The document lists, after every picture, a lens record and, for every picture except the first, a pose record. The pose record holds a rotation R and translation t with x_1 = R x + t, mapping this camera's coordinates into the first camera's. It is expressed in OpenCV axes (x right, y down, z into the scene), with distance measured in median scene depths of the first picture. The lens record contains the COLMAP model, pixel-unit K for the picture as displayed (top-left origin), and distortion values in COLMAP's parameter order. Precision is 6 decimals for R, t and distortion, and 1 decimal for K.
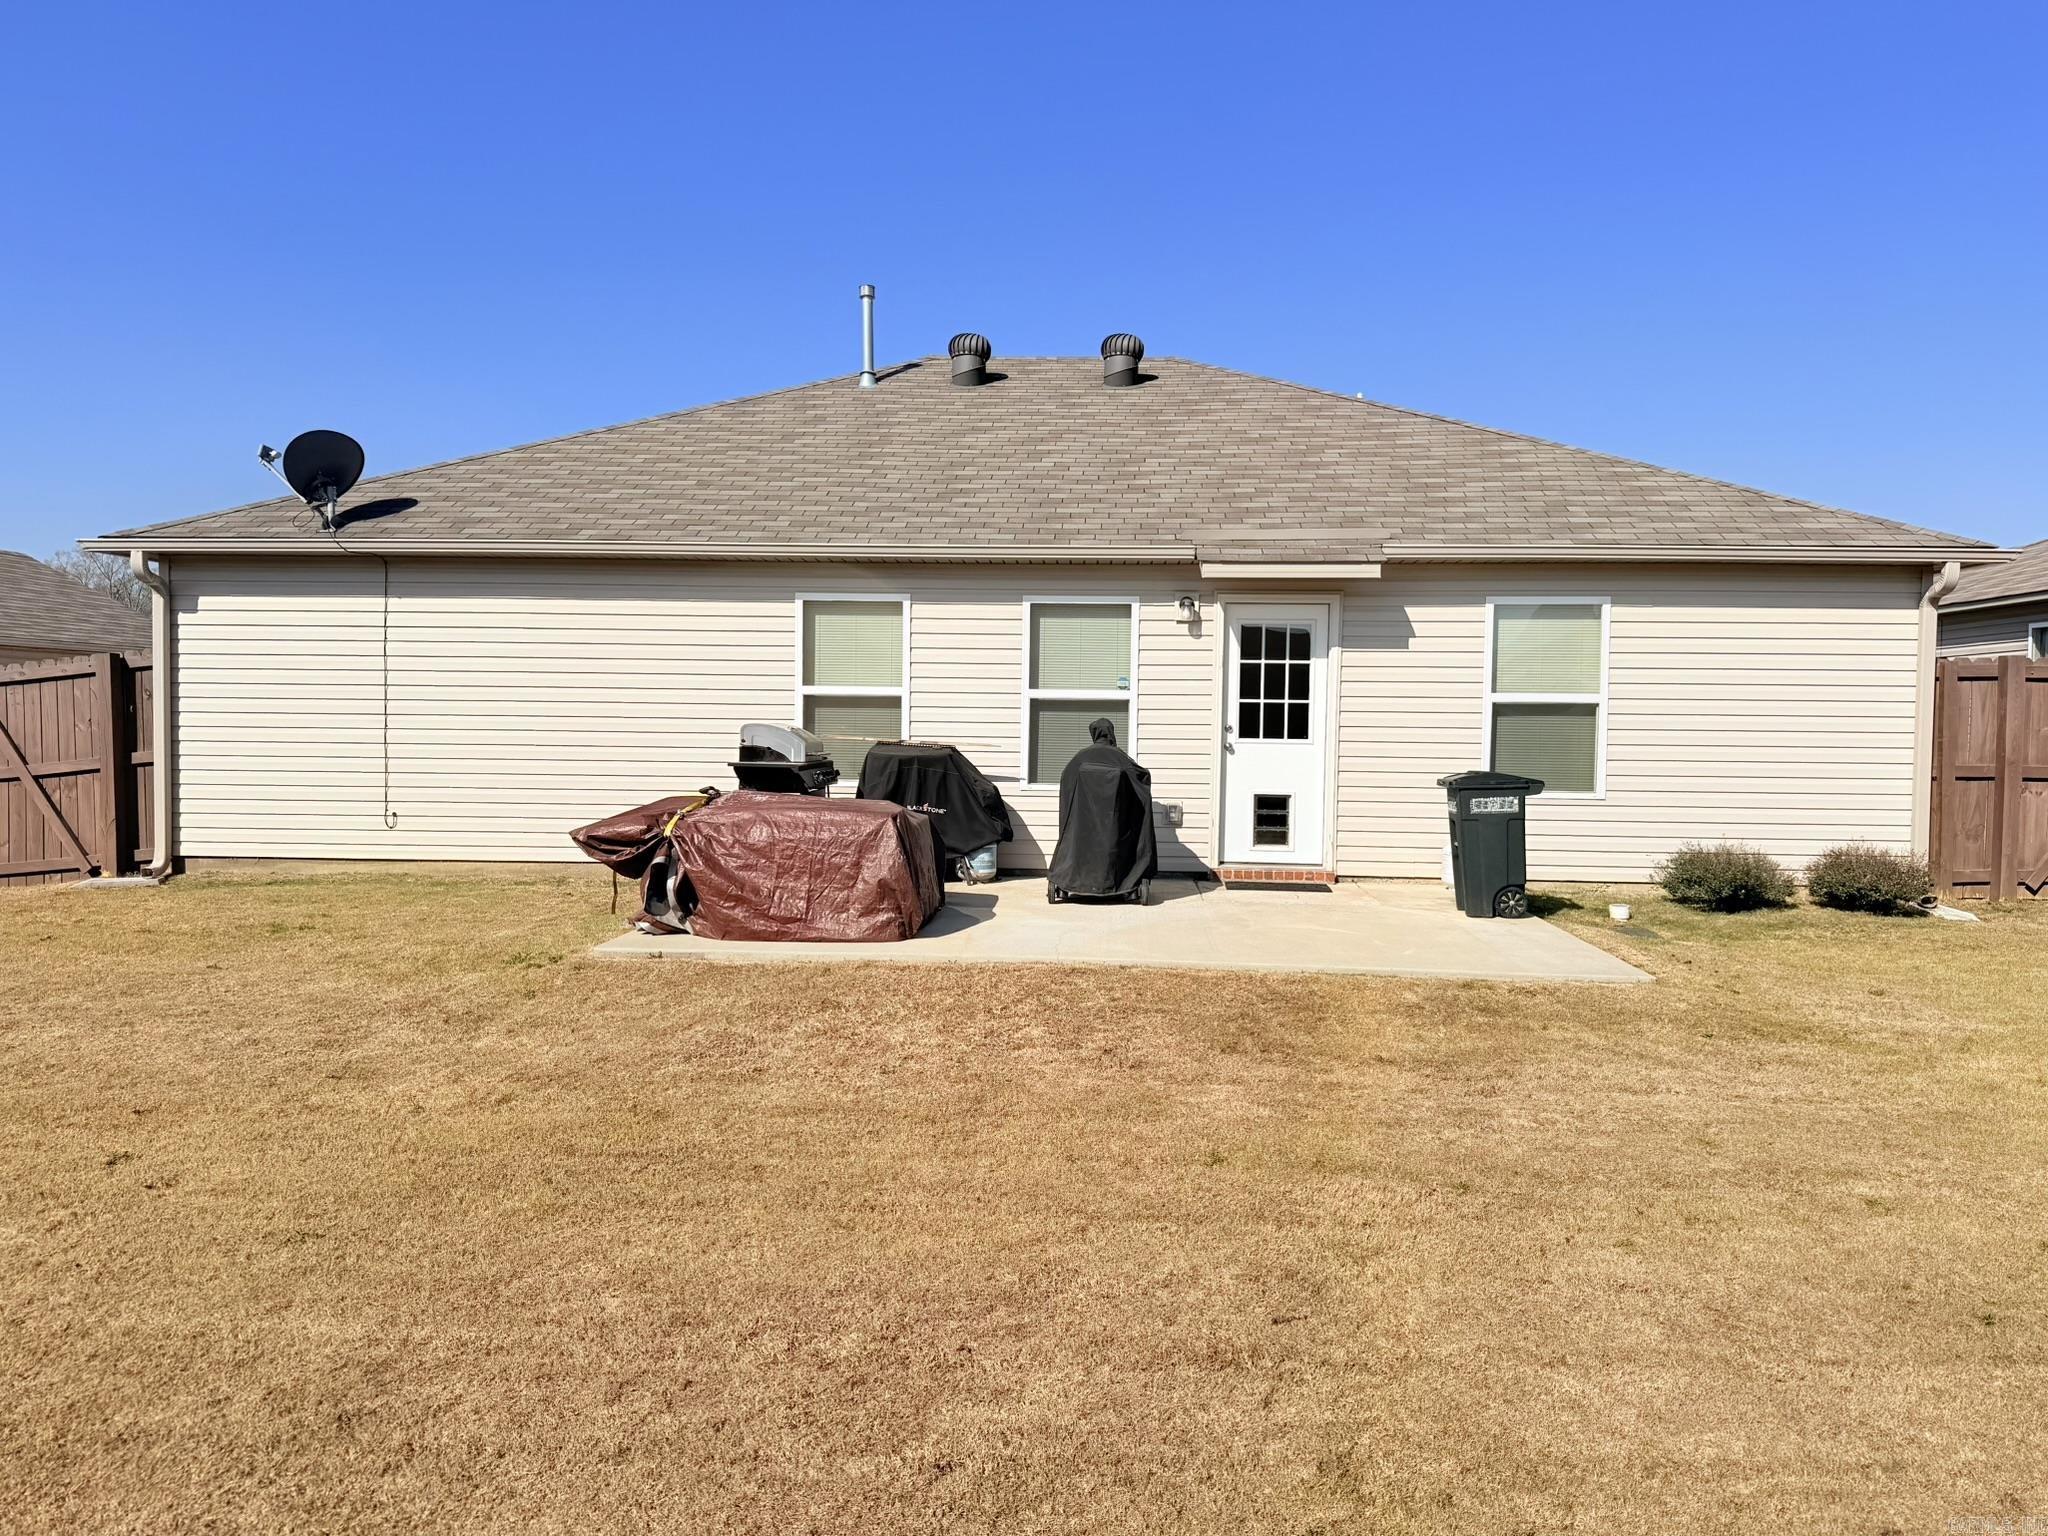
lens RADIAL K [[1422.8, 0, 1024.1], [0, 1422.8, 782.7], [0, 0, 1]] dist [0.055683, -0.002137]
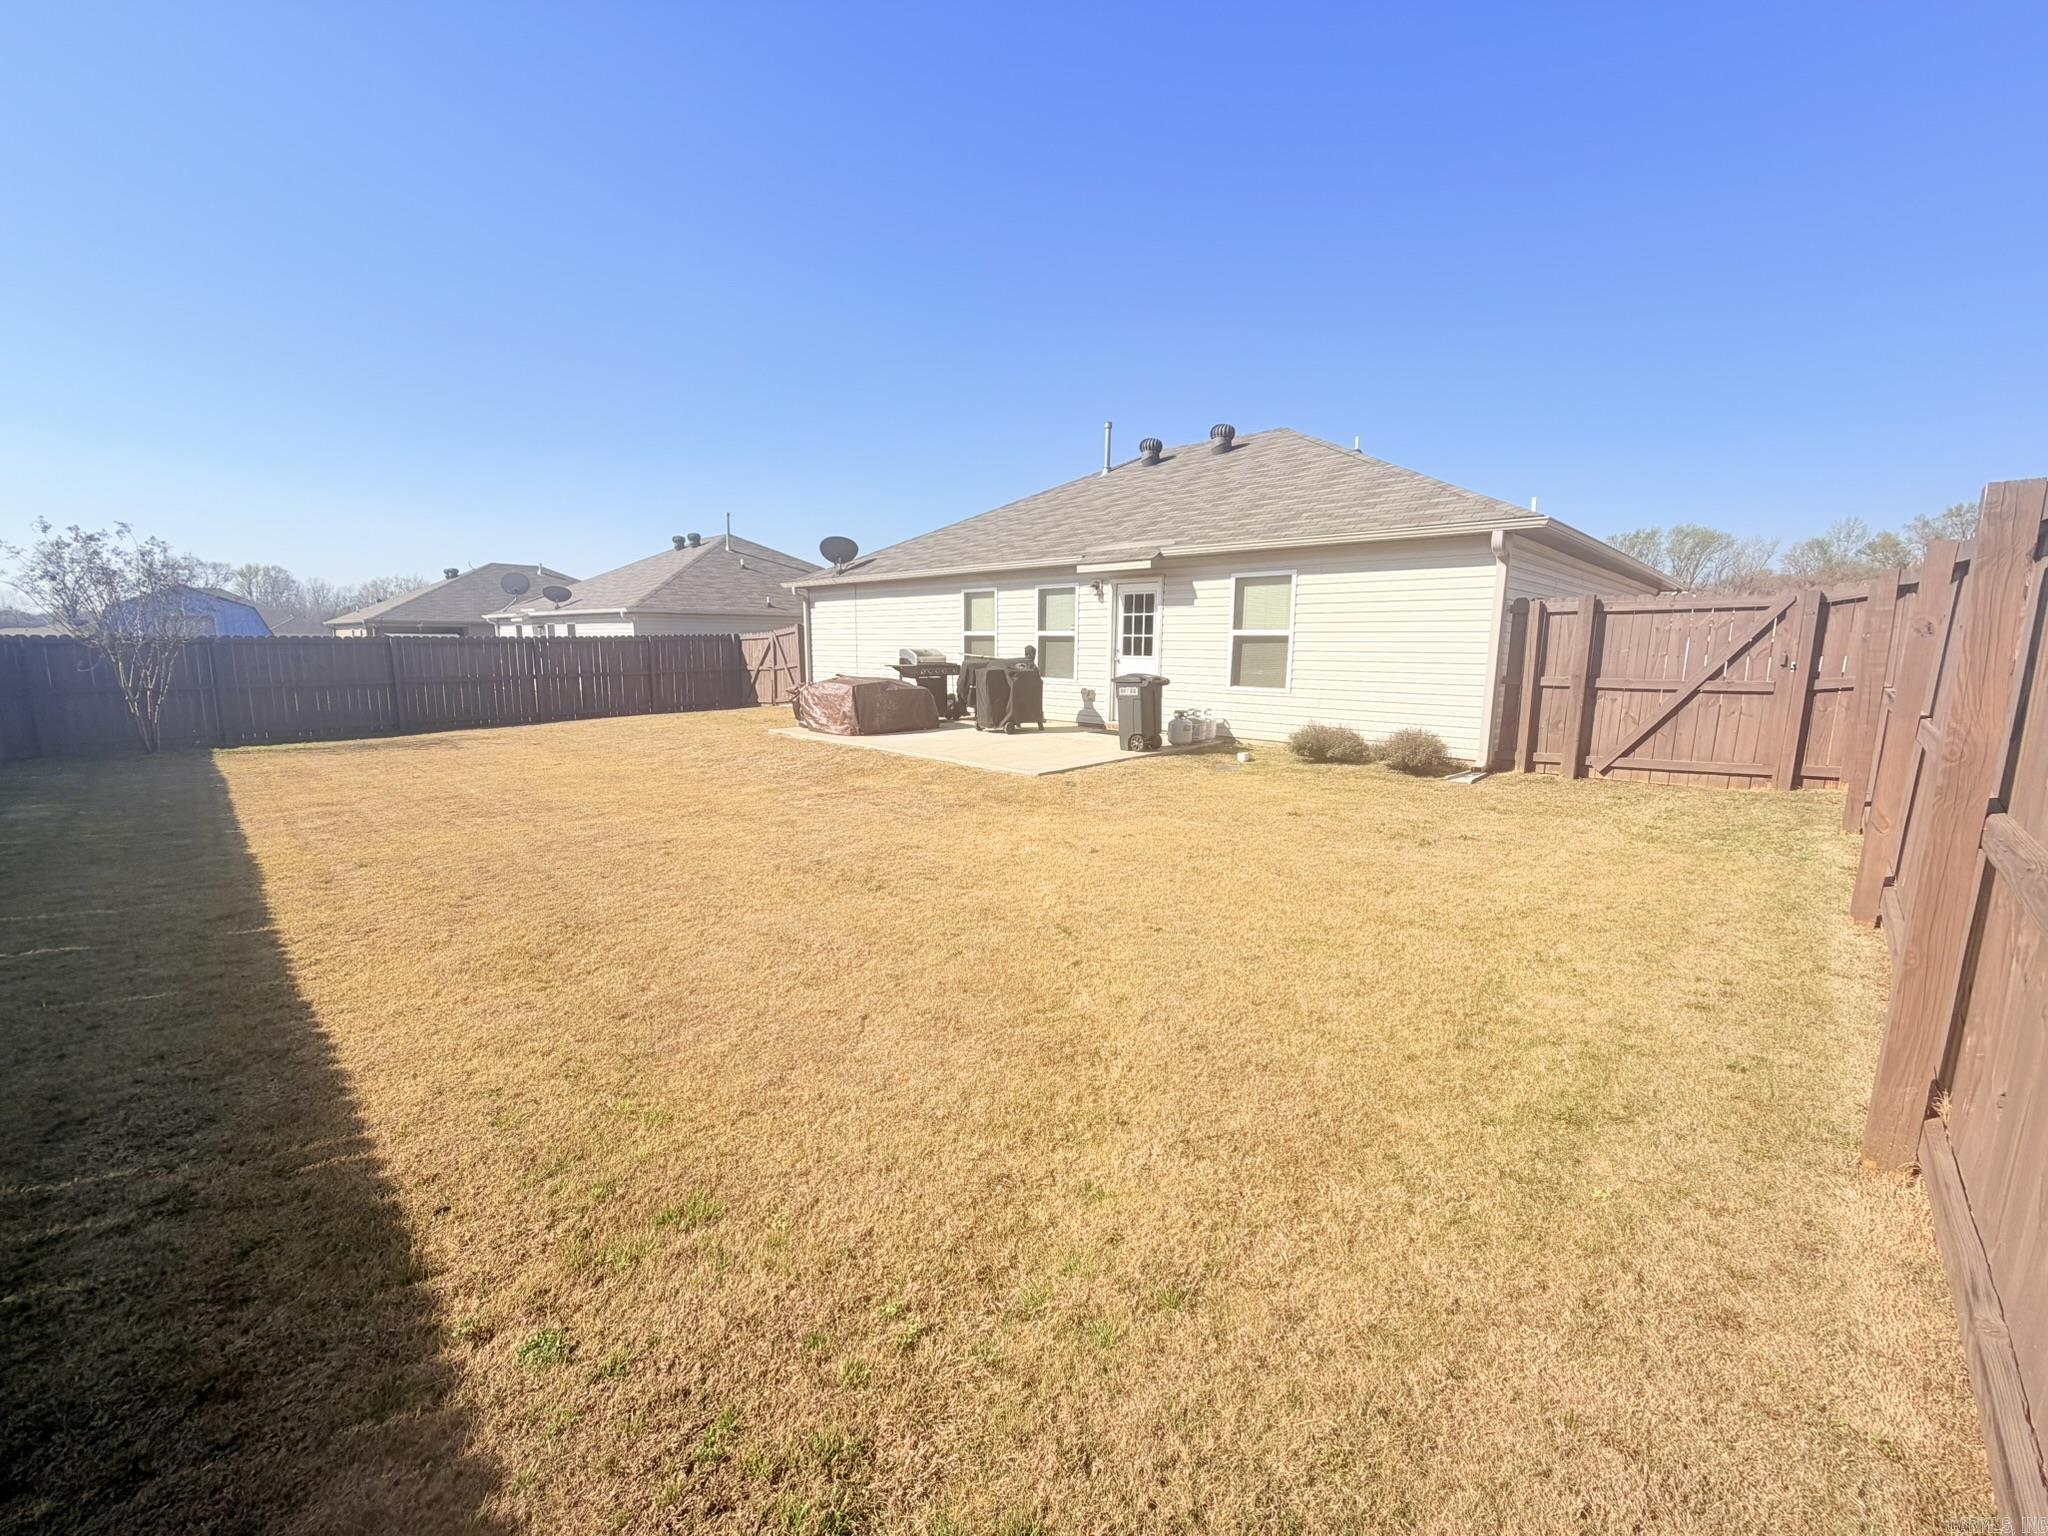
lens RADIAL K [[819.1, 0, 1019.9], [0, 819.1, 761.0], [0, 0, 1]] dist [-0.000504, 0.000082]
pose [[0.755698, 0.085396, -0.649329, 0.772899], [-0.022158, 0.994229, 0.104967, -0.002819], [0.654545, -0.064935, 0.753229, 0.076617]]
